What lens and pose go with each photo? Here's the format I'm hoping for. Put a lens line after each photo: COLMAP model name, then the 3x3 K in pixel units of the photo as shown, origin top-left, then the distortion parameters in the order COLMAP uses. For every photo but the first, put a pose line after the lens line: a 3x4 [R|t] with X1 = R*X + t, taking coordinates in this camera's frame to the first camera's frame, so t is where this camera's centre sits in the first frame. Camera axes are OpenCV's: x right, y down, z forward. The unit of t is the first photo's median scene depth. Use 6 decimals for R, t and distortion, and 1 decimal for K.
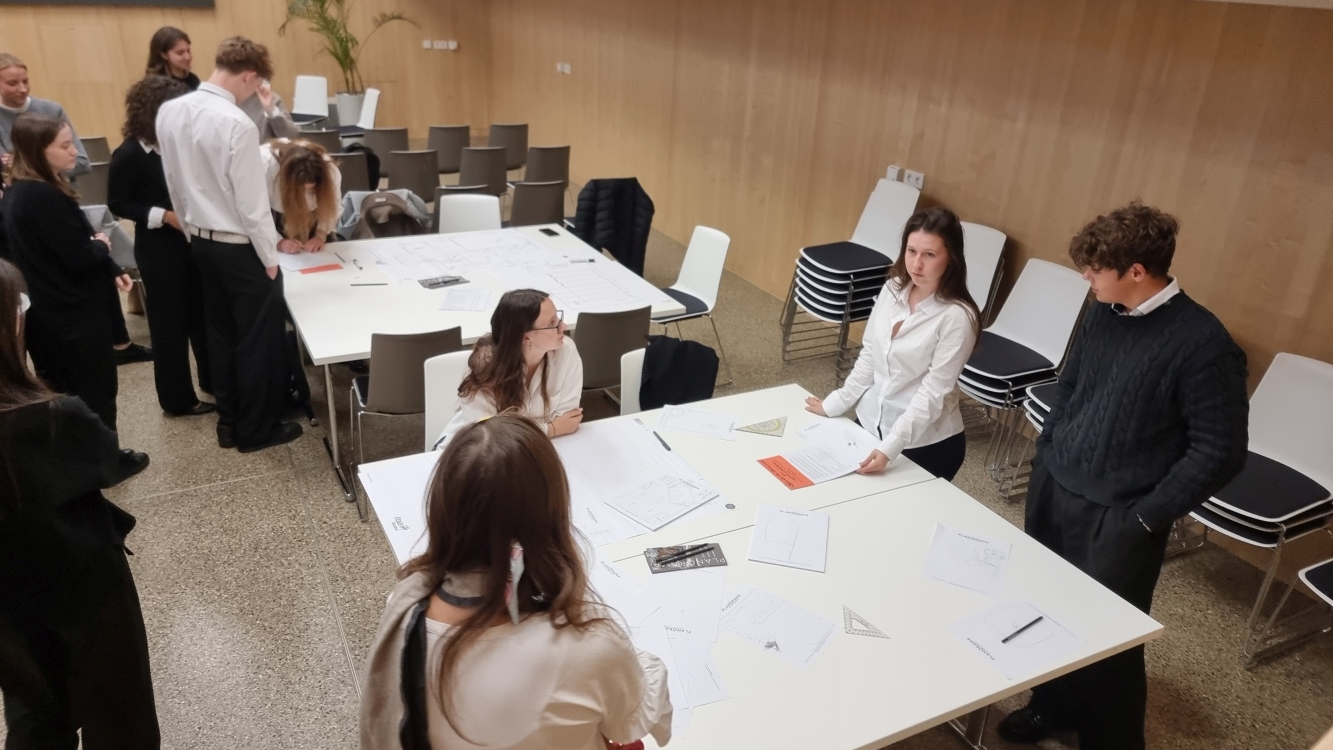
lens RADIAL K [[923.9, 0, 666.8], [0, 923.9, 384.9], [0, 0, 1]] dist [0.066160, -0.000799]
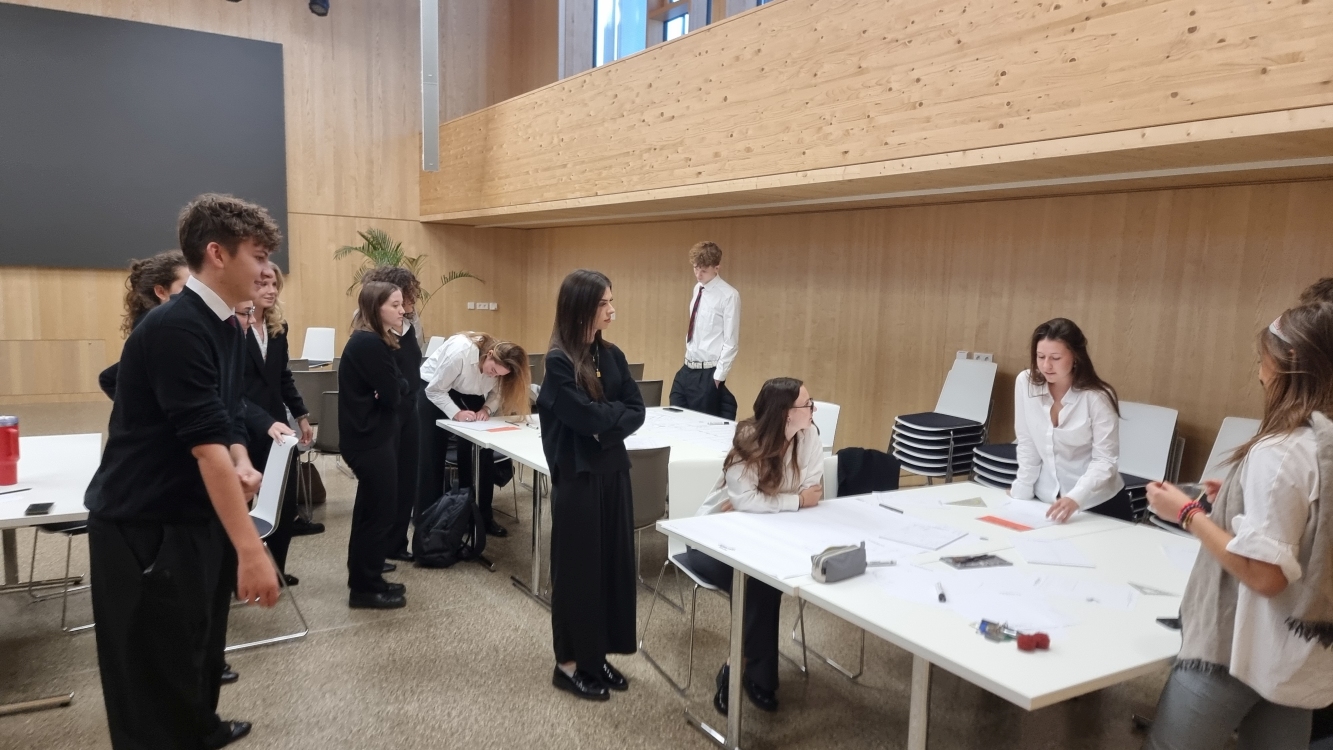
lens RADIAL K [[923.9, 0, 666.8], [0, 923.9, 384.9], [0, 0, 1]] dist [0.066160, -0.000799]
pose [[0.997373, -0.018503, 0.070030, -0.227564], [0.038777, 0.953002, -0.300471, 0.156494], [-0.061179, 0.302397, 0.951217, -0.095632]]
